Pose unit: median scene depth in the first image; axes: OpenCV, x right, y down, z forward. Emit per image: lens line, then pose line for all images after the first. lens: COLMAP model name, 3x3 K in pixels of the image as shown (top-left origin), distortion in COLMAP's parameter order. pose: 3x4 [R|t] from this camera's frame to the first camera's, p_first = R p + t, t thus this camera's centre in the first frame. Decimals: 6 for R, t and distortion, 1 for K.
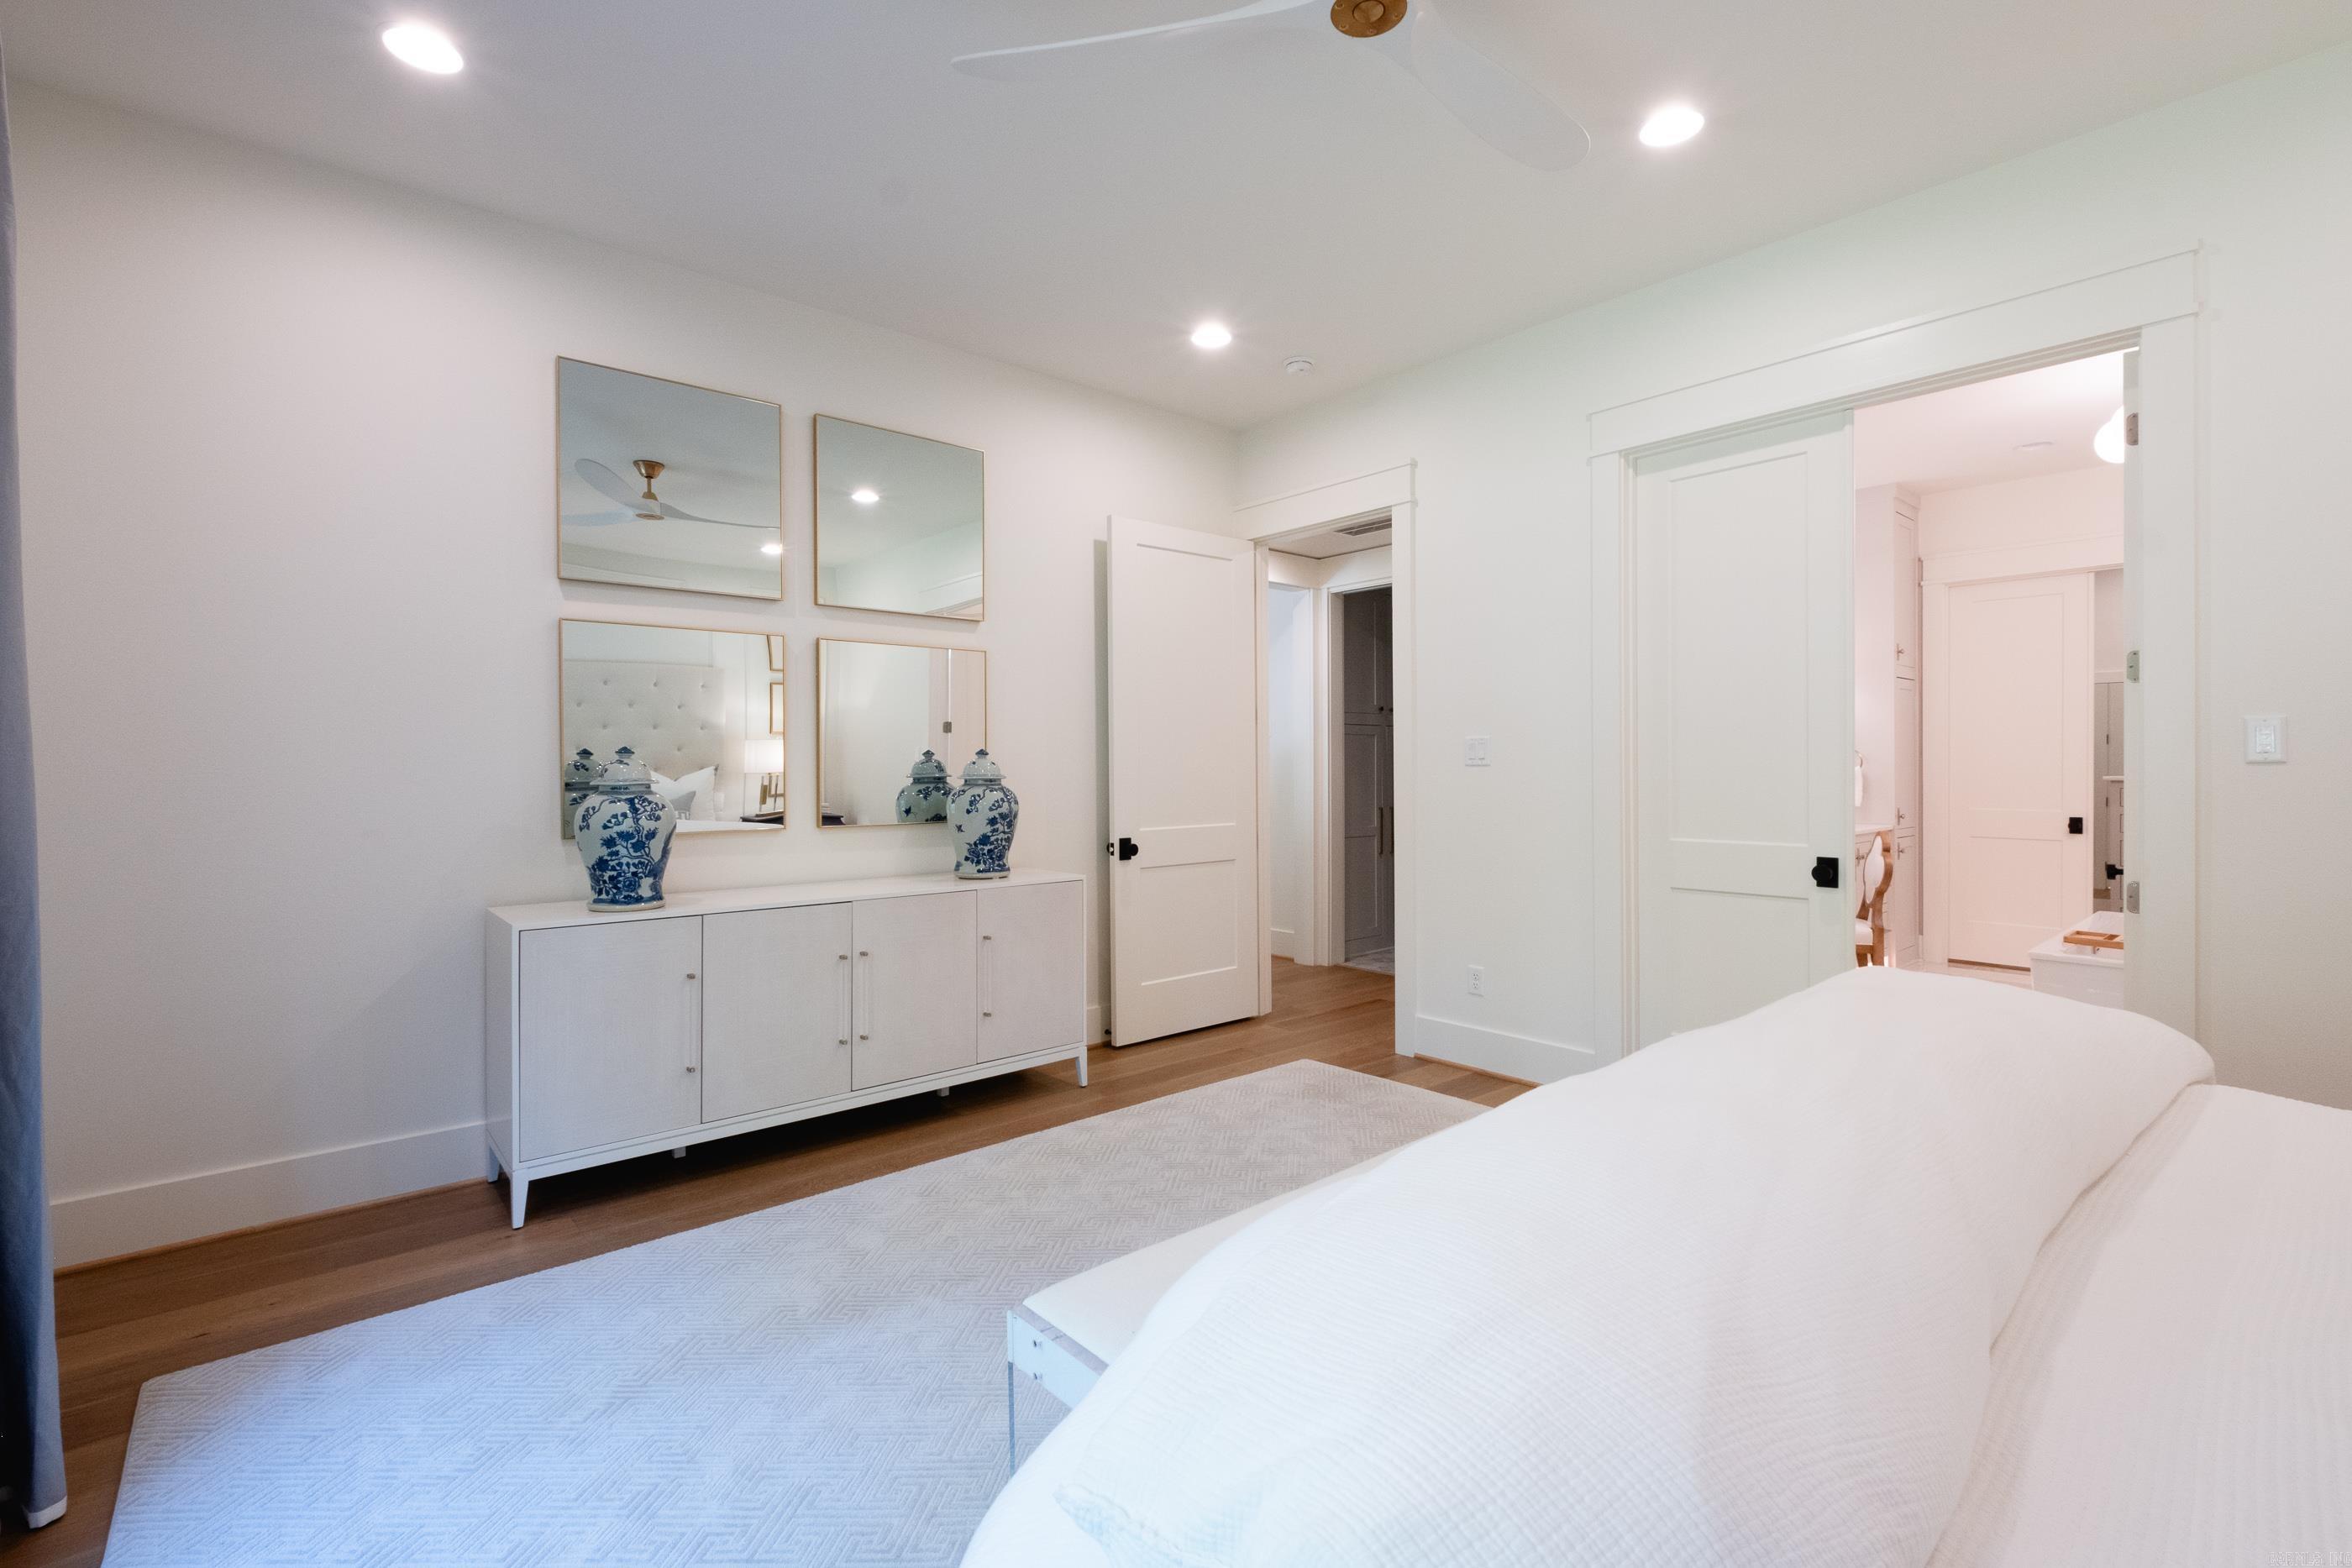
lens RADIAL K [[1038.6, 0, 1185.9], [0, 1038.6, 777.3], [0, 0, 1]] dist [-0.003508, -0.000634]
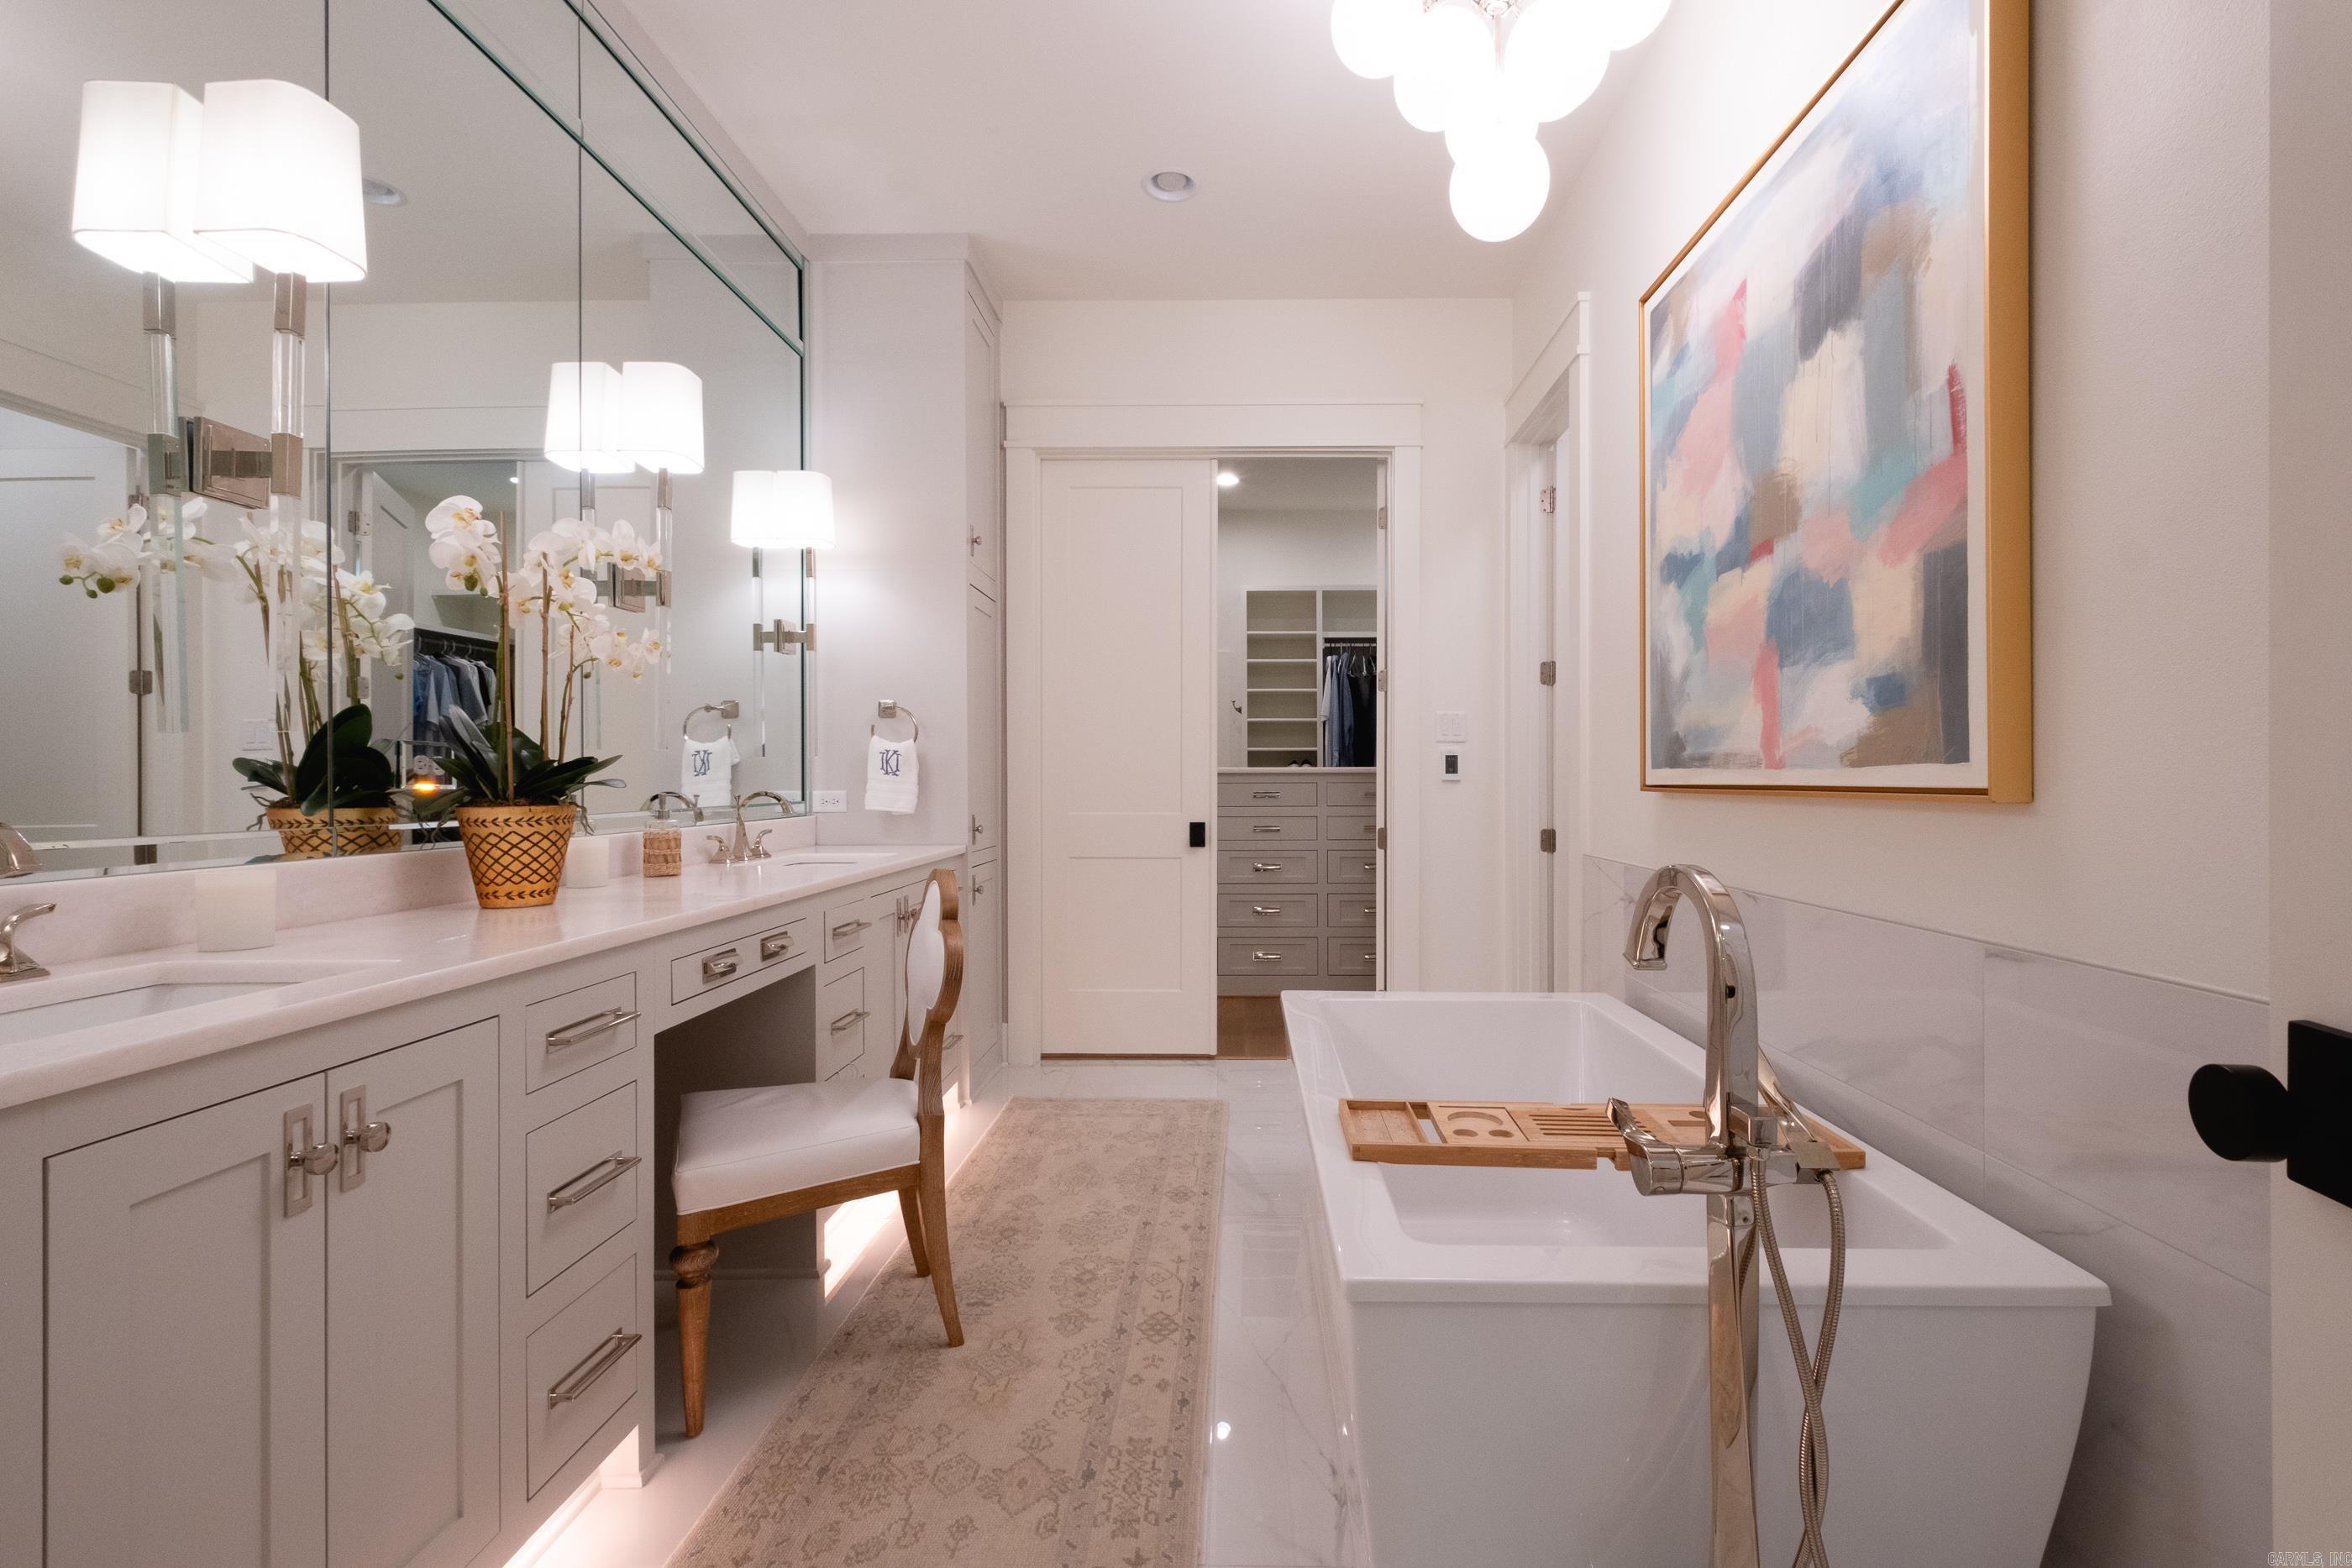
lens RADIAL K [[1053.3, 0, 1175.5], [0, 1053.3, 737.0], [0, 0, 1]] dist [0.012437, 0.000150]
pose [[0.702552, 0.027313, 0.711108, 0.361604], [0.012526, 0.998634, -0.050732, 0.017889], [-0.711522, 0.044550, 0.701250, 0.526724]]
